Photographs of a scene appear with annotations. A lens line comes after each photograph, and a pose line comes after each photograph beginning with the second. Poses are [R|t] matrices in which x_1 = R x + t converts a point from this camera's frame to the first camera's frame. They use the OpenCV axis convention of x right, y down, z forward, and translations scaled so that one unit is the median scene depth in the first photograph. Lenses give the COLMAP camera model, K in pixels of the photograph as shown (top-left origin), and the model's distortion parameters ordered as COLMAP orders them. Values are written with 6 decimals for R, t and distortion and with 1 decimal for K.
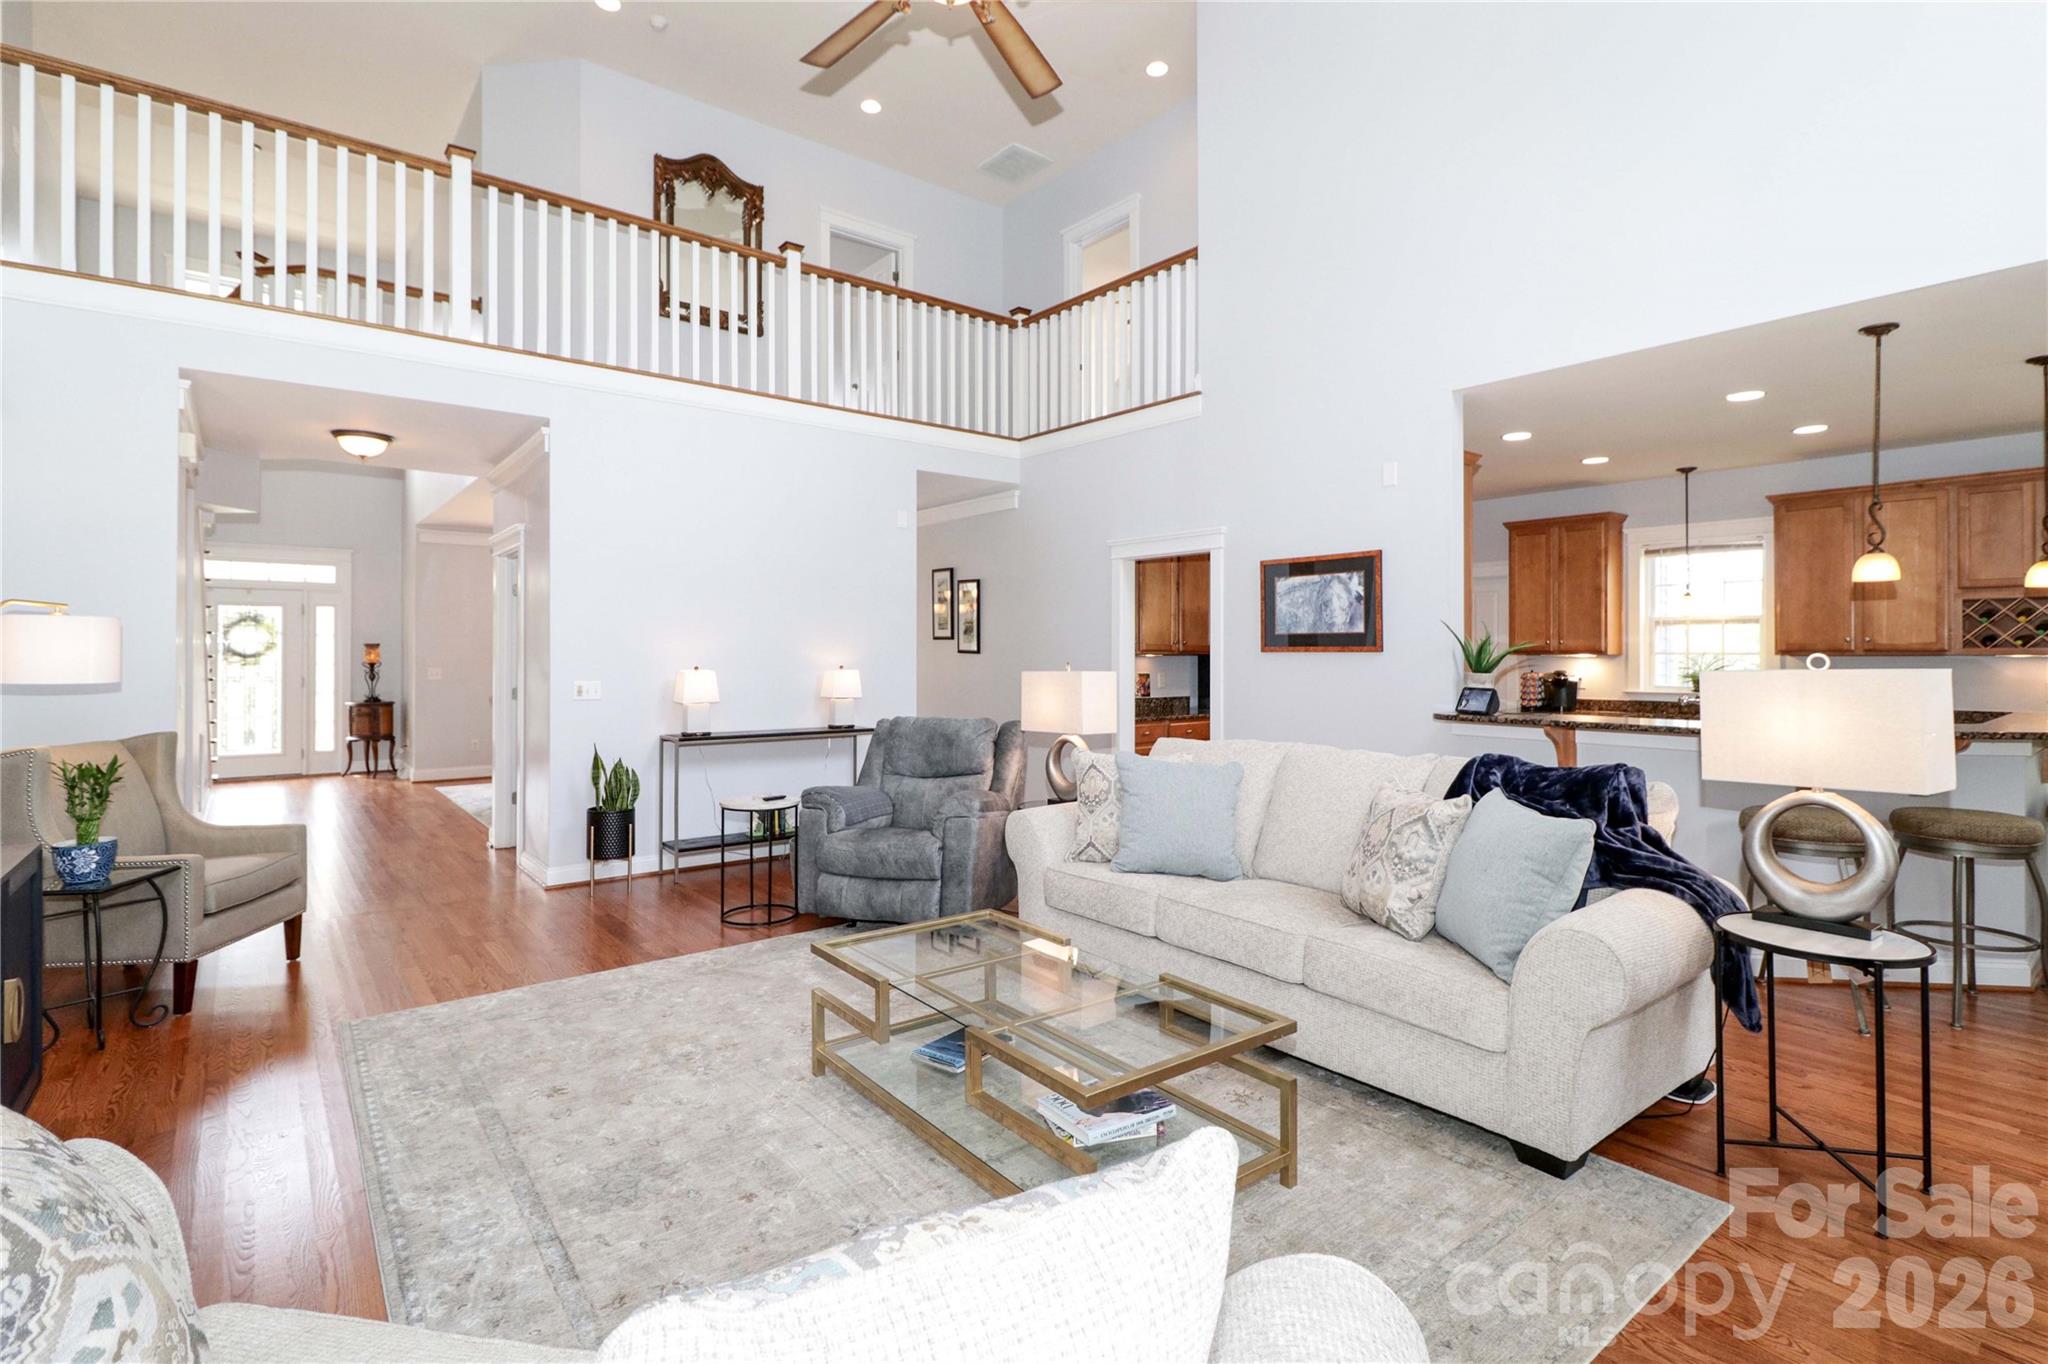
lens RADIAL K [[975.3, 0, 1026.3], [0, 975.3, 644.6], [0, 0, 1]] dist [0.002428, 0.000229]
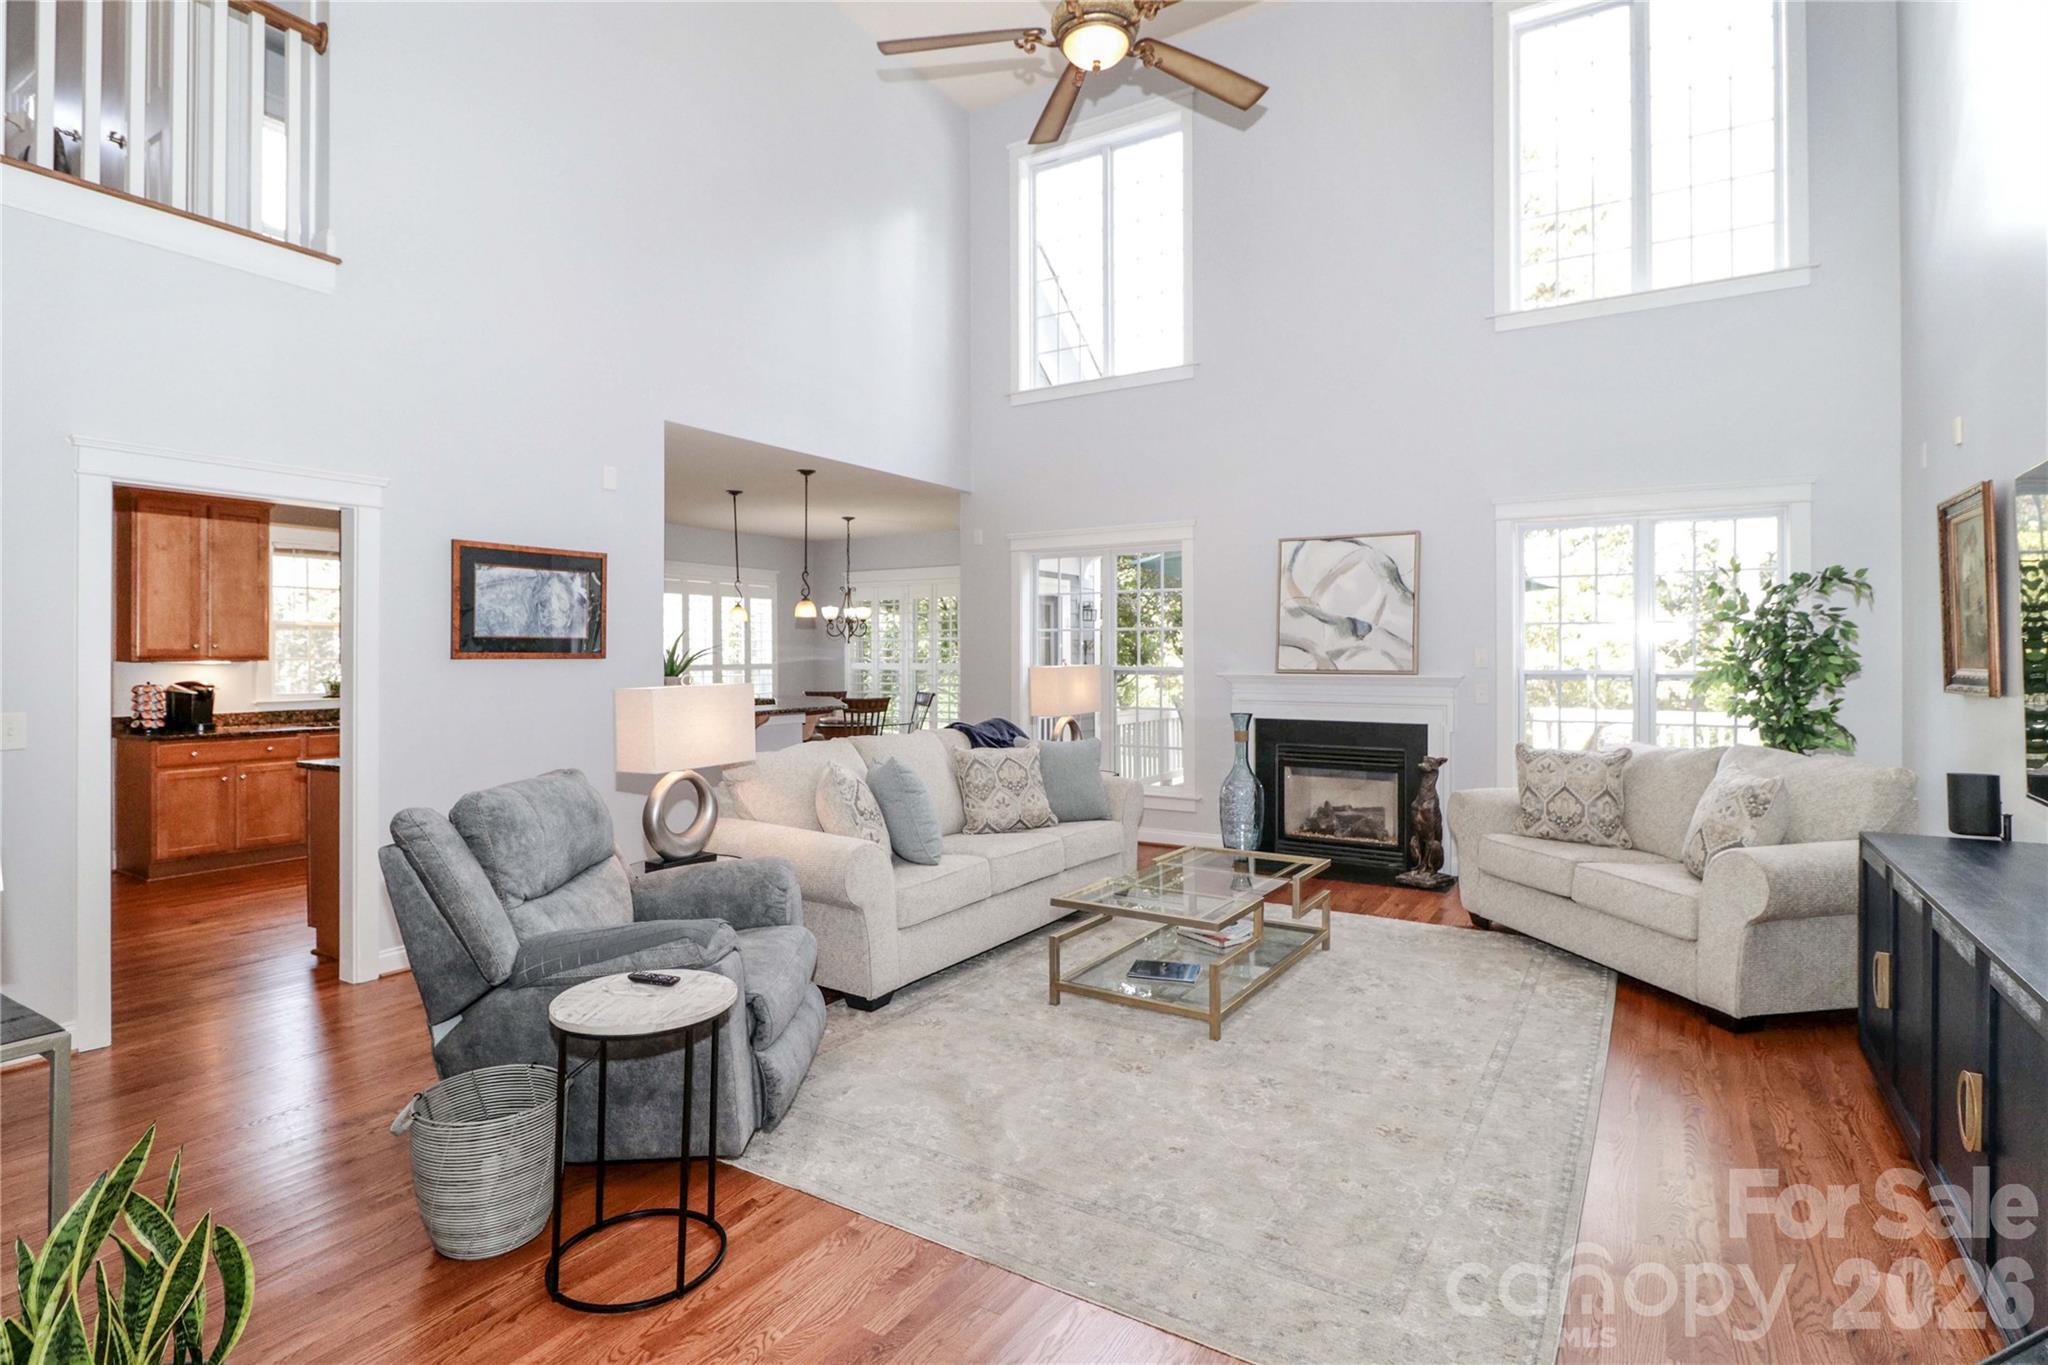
lens RADIAL K [[1025.8, 0, 1023.5], [0, 1025.8, 653.3], [0, 0, 1]] dist [-0.009972, 0.000225]
pose [[-0.341115, 0.002121, 0.940019, -0.635339], [-0.006547, 0.999968, -0.004632, 0.003768], [-0.939999, -0.007734, -0.341090, 0.820764]]
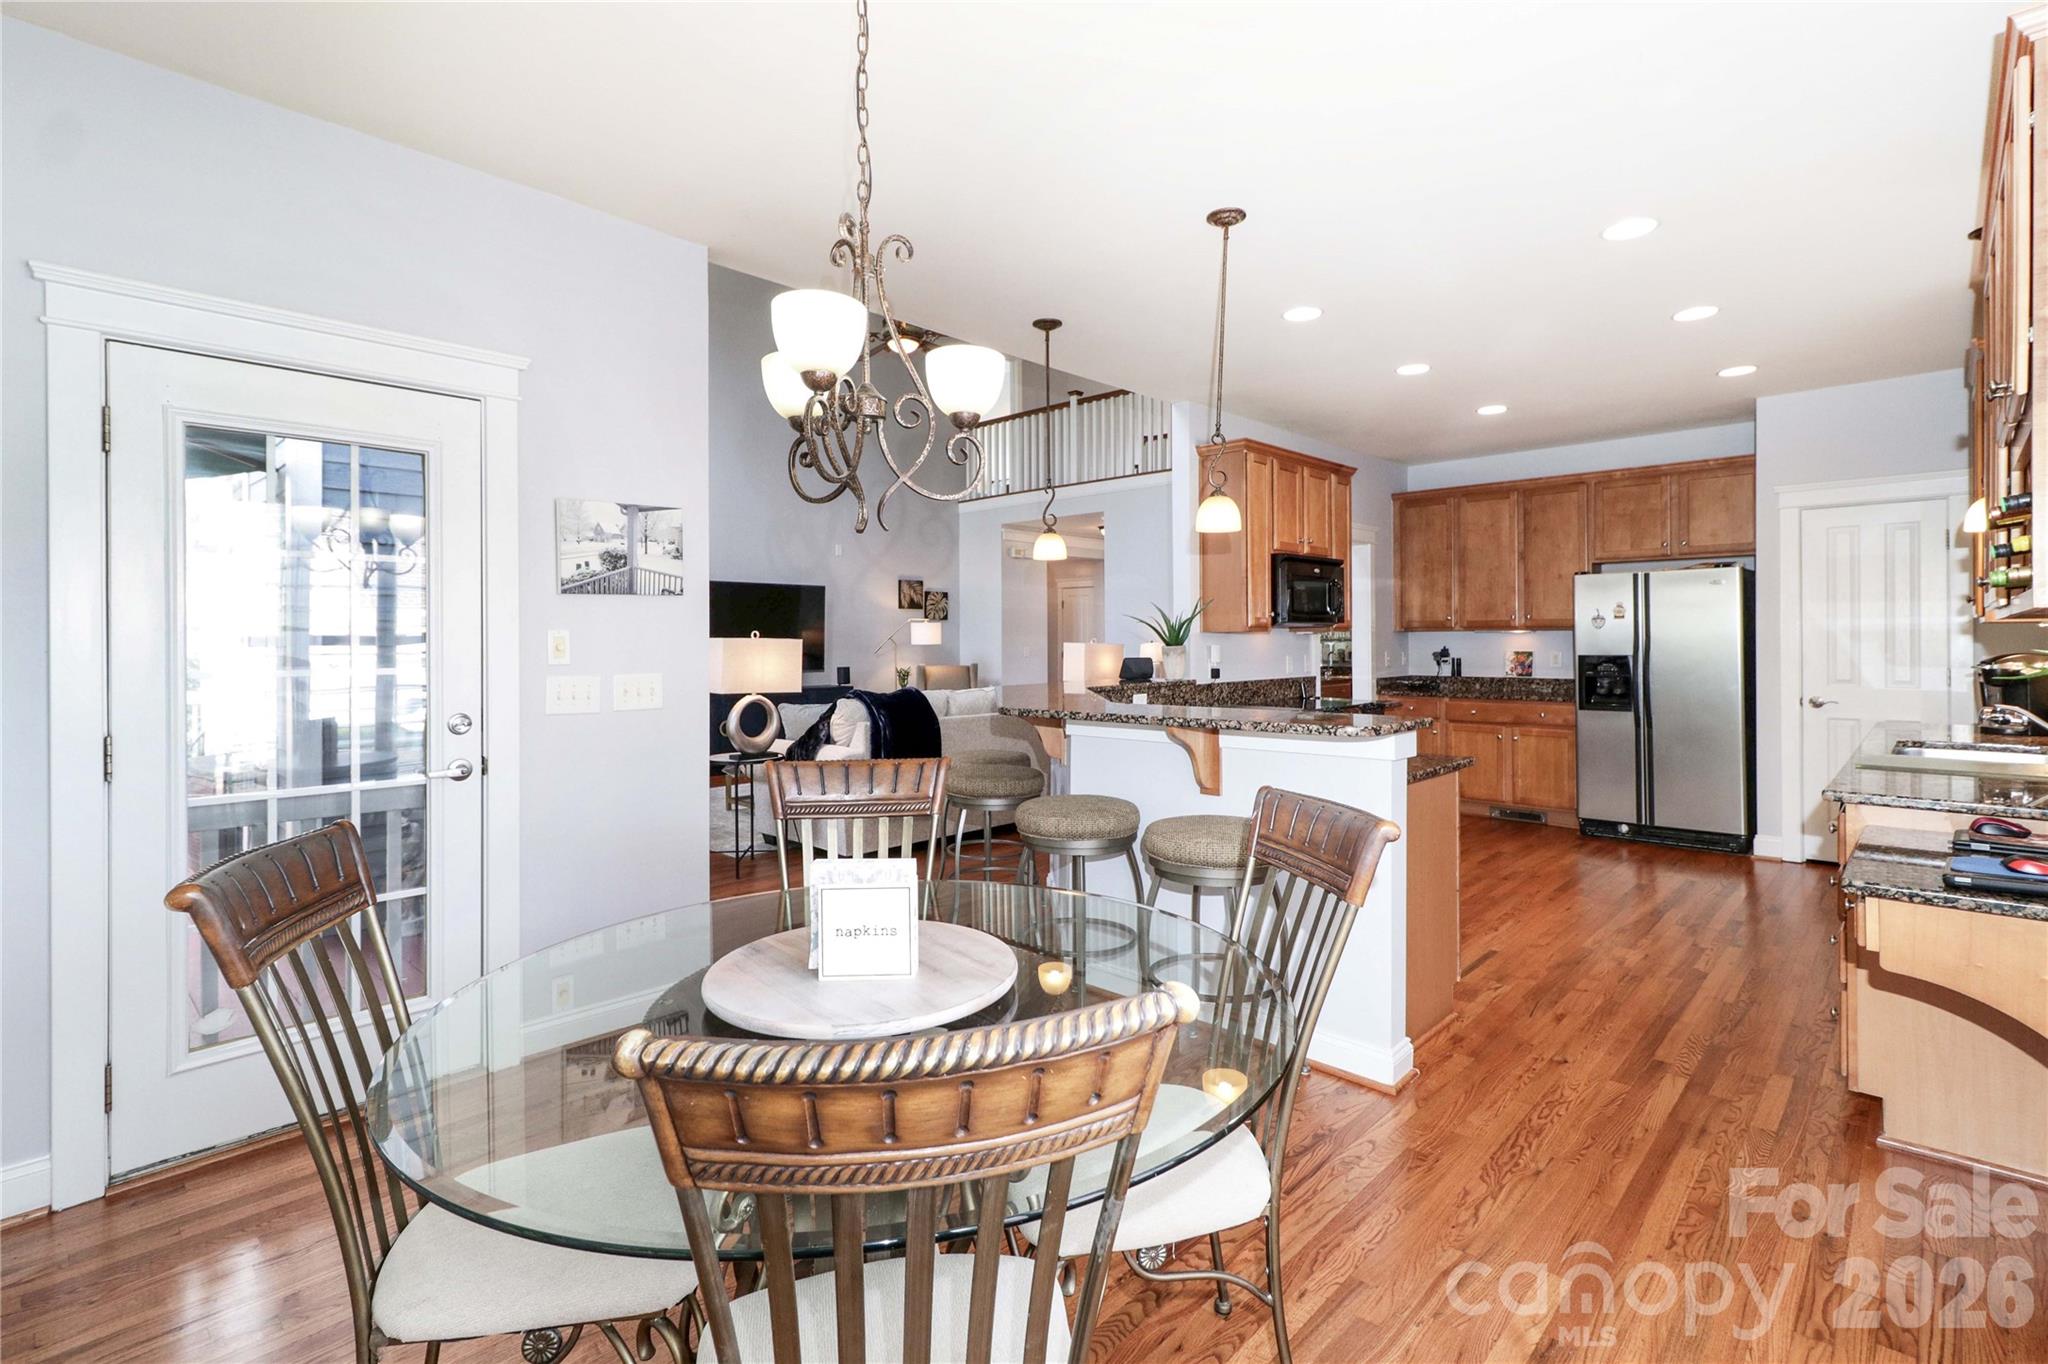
lens RADIAL K [[950.1, 0, 1012.5], [0, 950.1, 639.0], [0, 0, 1]] dist [0.002428, 0.000416]
pose [[0.132637, -0.000542, -0.991165, 1.250227], [0.012322, 0.999923, 0.001102, 0.014302], [0.991088, -0.012359, 0.132634, 0.528835]]
